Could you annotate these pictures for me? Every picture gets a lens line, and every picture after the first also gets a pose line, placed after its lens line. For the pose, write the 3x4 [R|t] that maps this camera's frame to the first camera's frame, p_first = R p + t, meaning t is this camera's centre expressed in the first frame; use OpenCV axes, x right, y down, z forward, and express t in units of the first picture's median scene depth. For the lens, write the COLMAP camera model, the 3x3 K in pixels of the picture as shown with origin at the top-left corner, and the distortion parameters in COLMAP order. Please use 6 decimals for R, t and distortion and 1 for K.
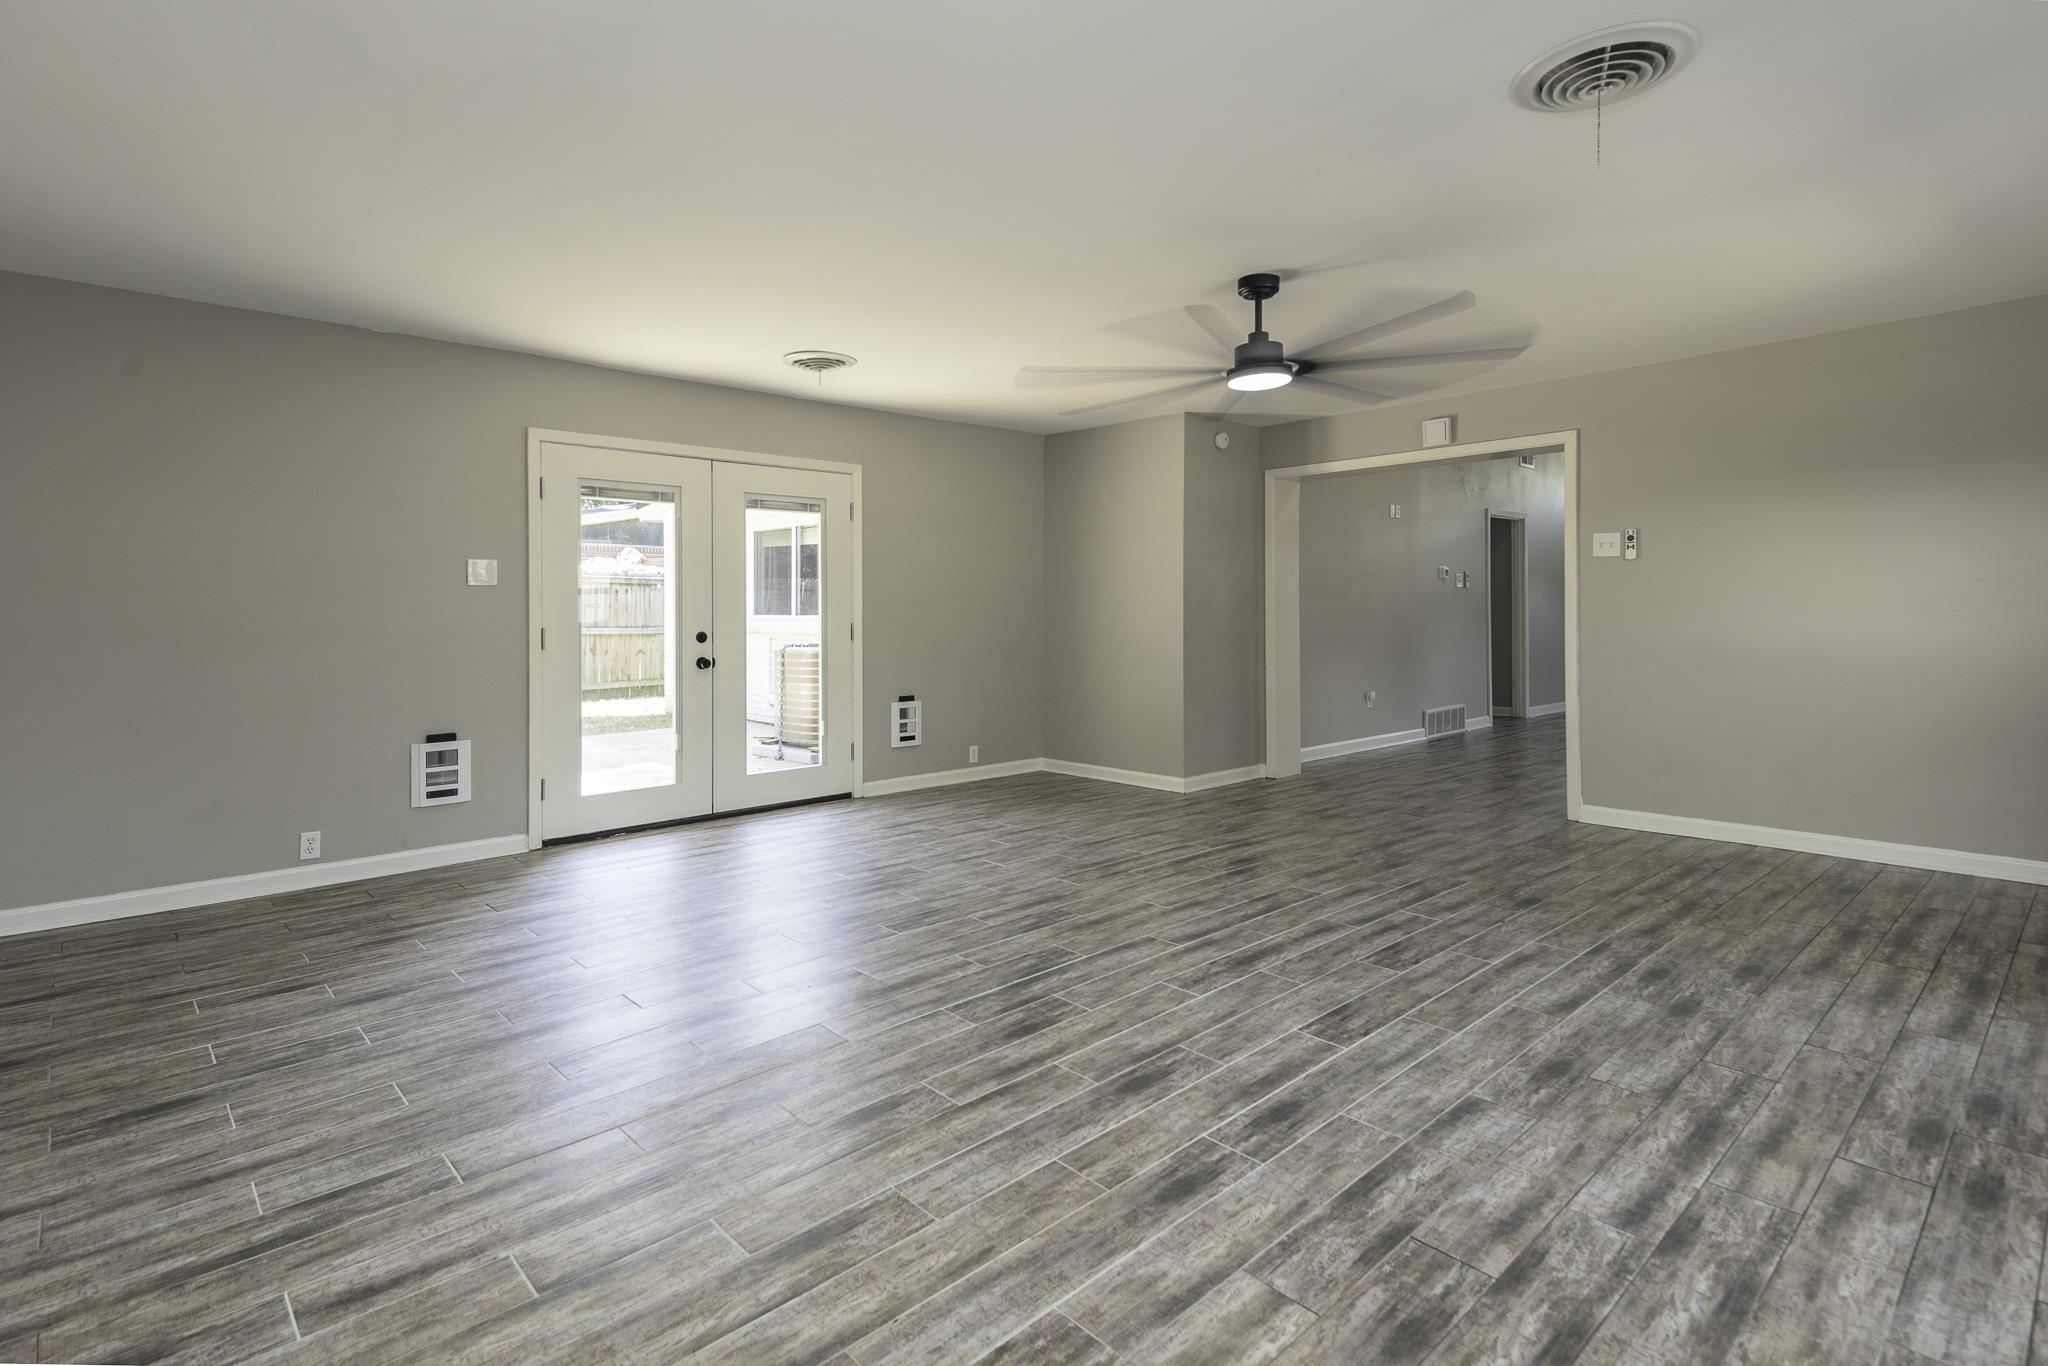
lens RADIAL K [[975.7, 0, 995.7], [0, 975.7, 643.1], [0, 0, 1]] dist [0.052621, -0.017504]
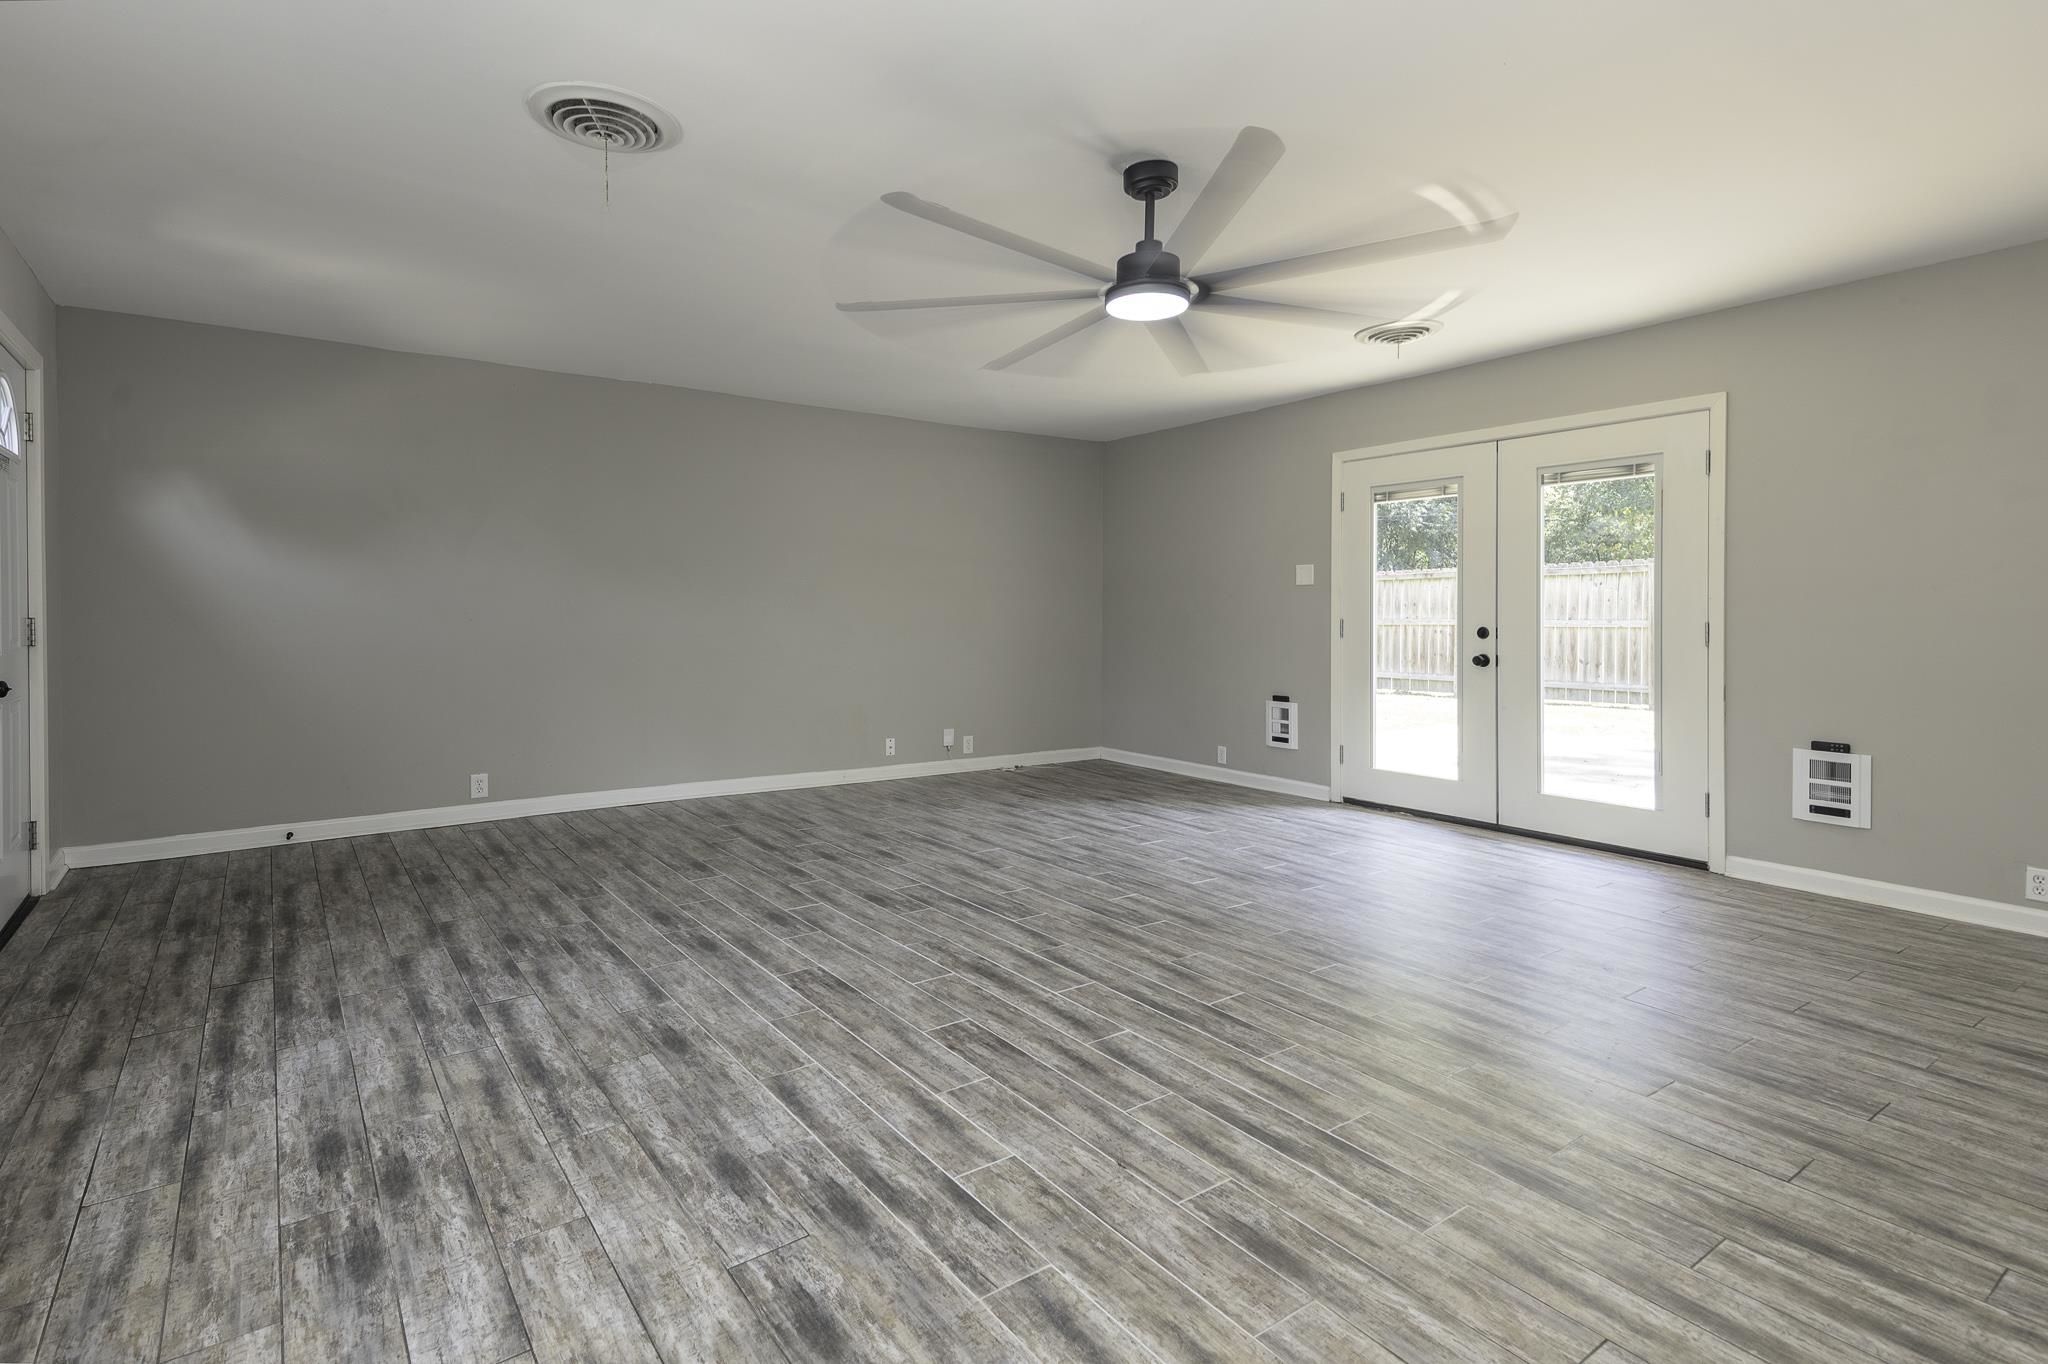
lens RADIAL K [[975.7, 0, 1014.0], [0, 975.7, 672.7], [0, 0, 1]] dist [0.052621, -0.017504]
pose [[-0.081964, 0.073059, -0.993954, 1.587261], [-0.033126, 0.996559, 0.075983, -0.058034], [0.996085, 0.039154, -0.079262, 1.463916]]
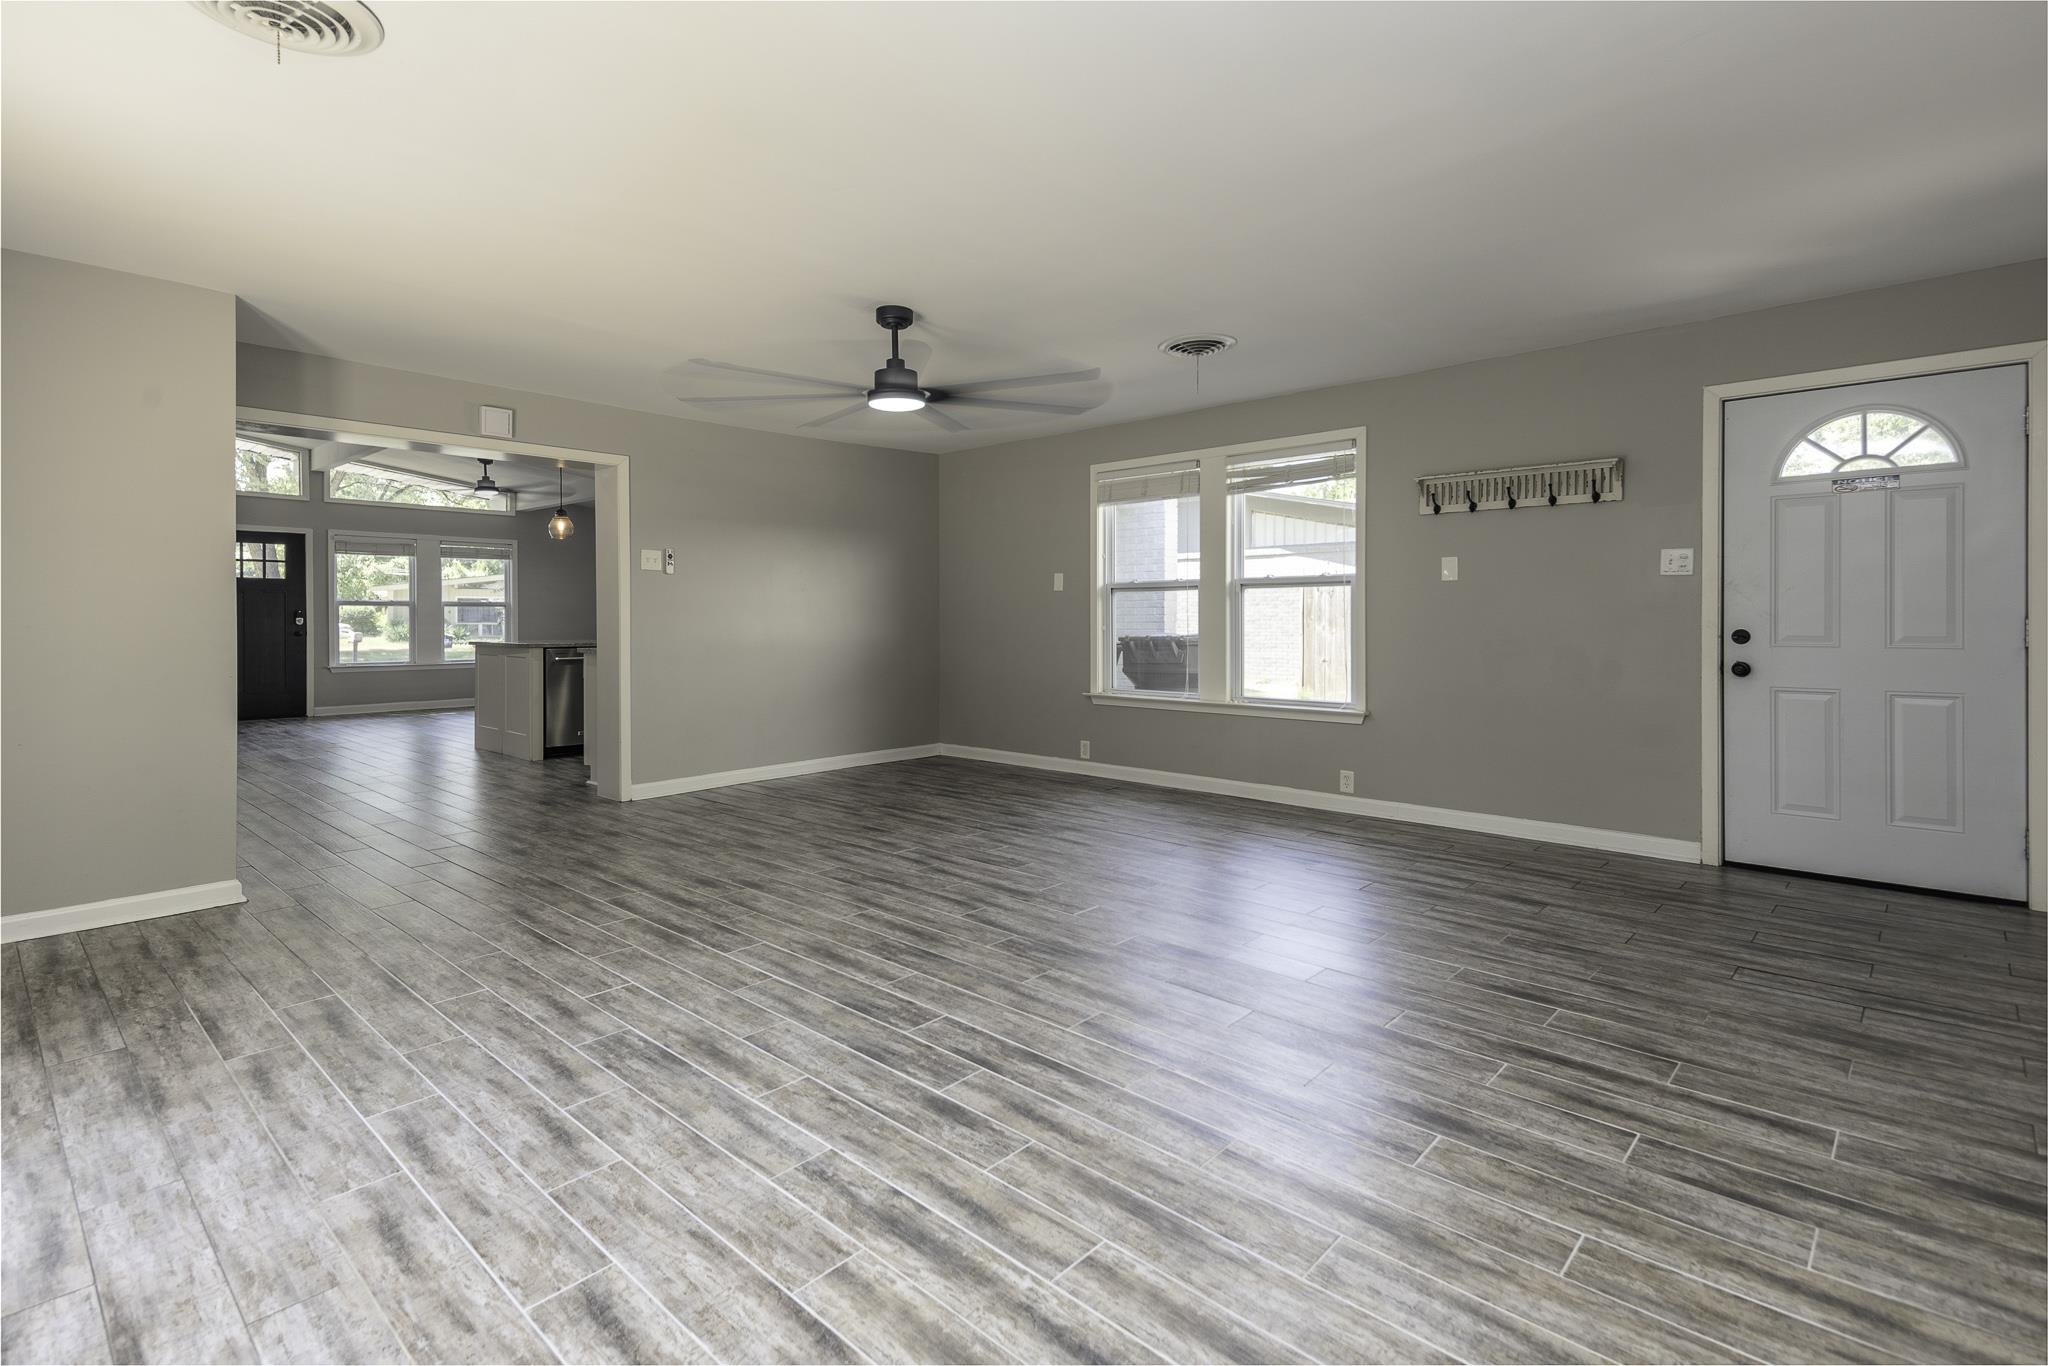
lens RADIAL K [[975.7, 0, 998.1], [0, 975.7, 638.8], [0, 0, 1]] dist [0.052621, -0.017504]
pose [[-0.071703, -0.019542, 0.997235, -1.307901], [0.037668, 0.999042, 0.022286, -0.036537], [-0.996714, 0.039162, -0.070898, 1.471466]]
